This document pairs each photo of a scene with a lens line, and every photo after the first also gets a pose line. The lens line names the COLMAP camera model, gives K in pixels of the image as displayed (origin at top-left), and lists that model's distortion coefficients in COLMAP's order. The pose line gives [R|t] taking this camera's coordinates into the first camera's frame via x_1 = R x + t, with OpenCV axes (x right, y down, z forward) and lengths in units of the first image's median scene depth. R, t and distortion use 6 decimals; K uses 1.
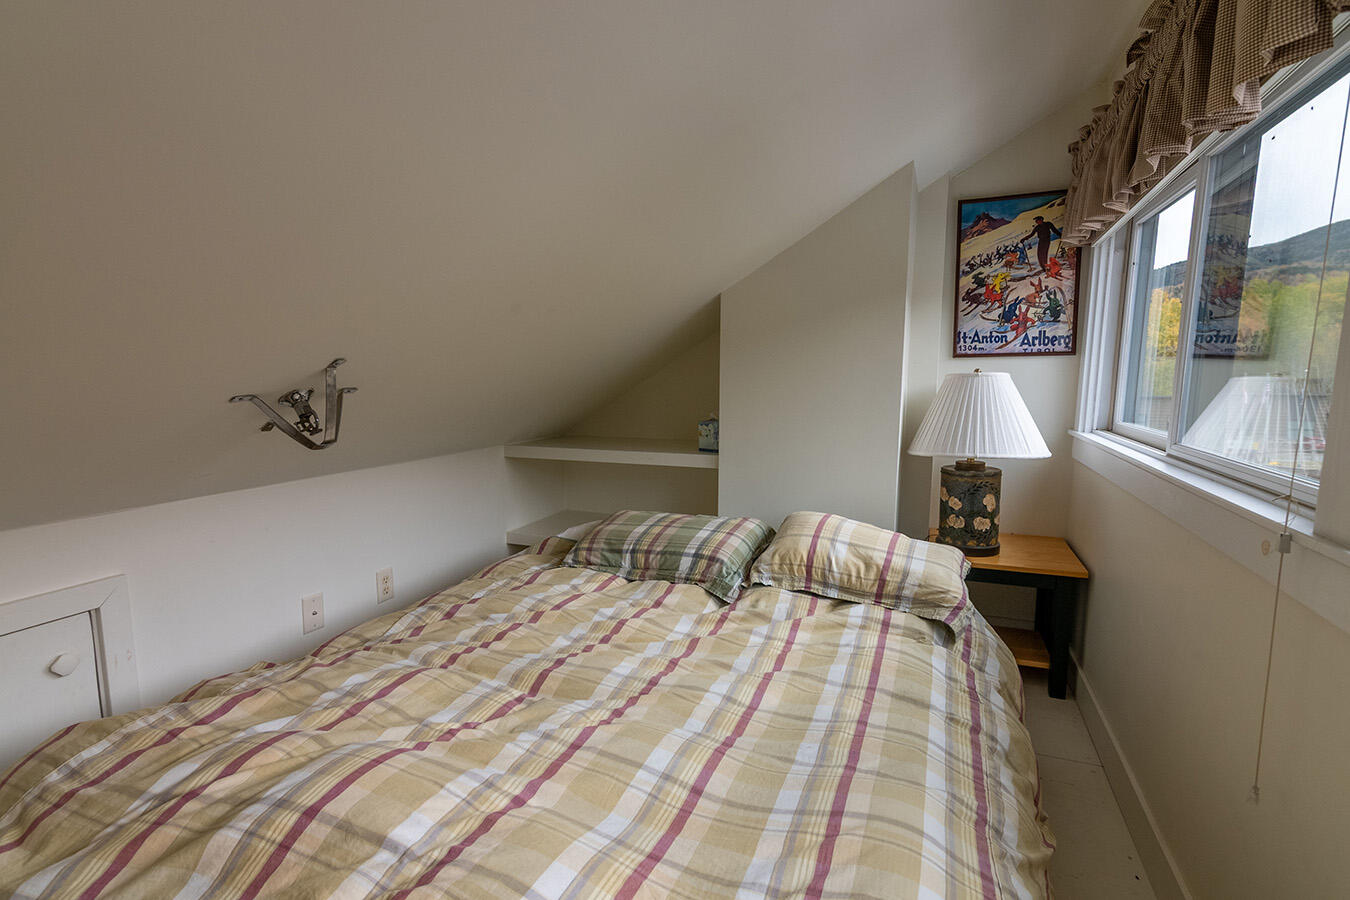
lens RADIAL K [[660.0, 0, 675.0], [0, 660.0, 450.0], [0, 0, 1]] dist [0.002305, 0.002184]
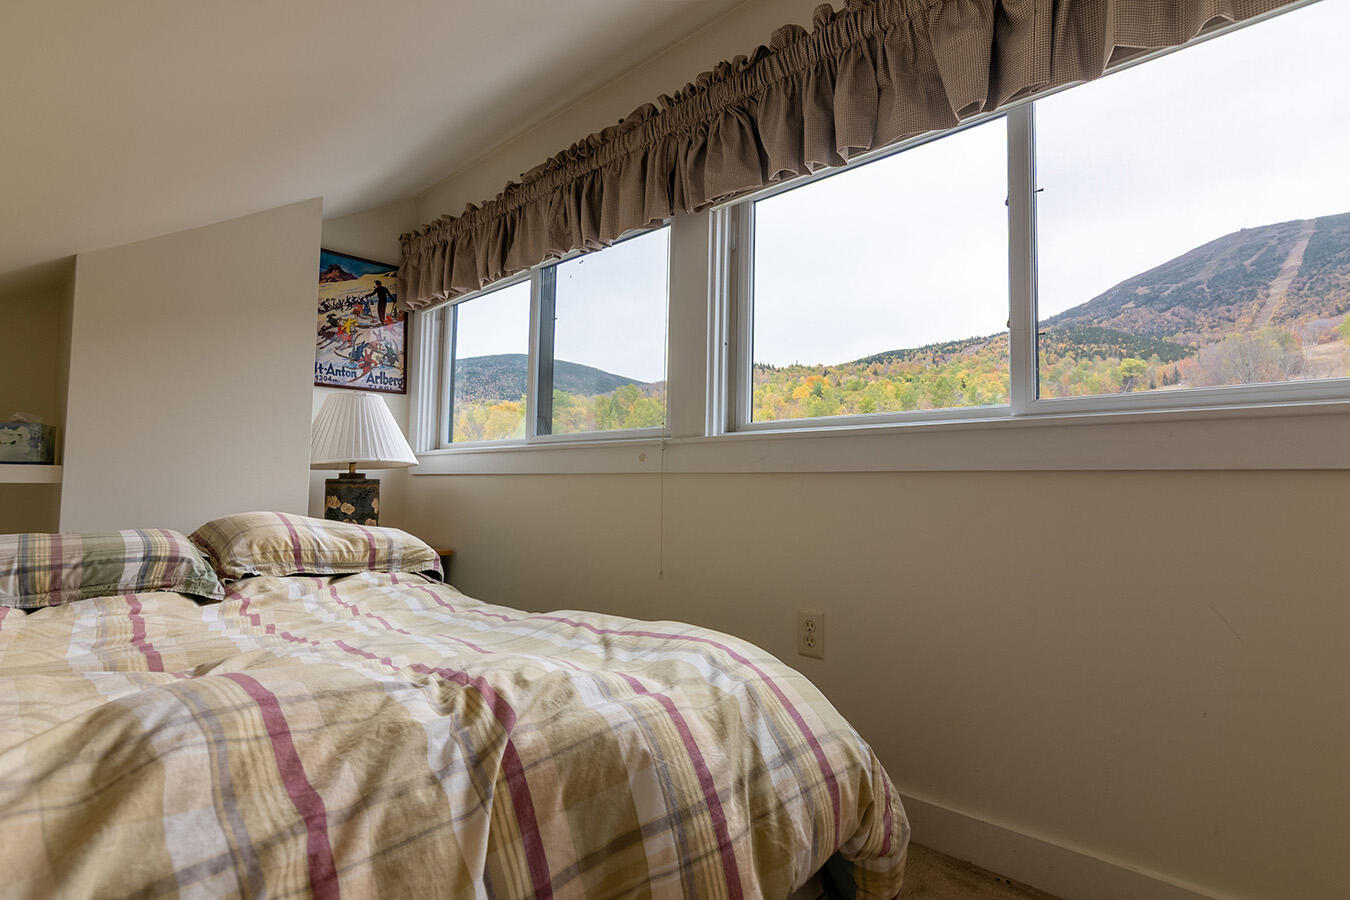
lens RADIAL K [[660.0, 0, 675.0], [0, 660.0, 450.0], [0, 0, 1]] dist [0.002305, 0.002184]
pose [[0.345705, 0.054222, 0.936776, -0.401042], [0.106044, 0.989676, -0.096418, 0.140030], [-0.932332, 0.132672, 0.336386, 0.101190]]
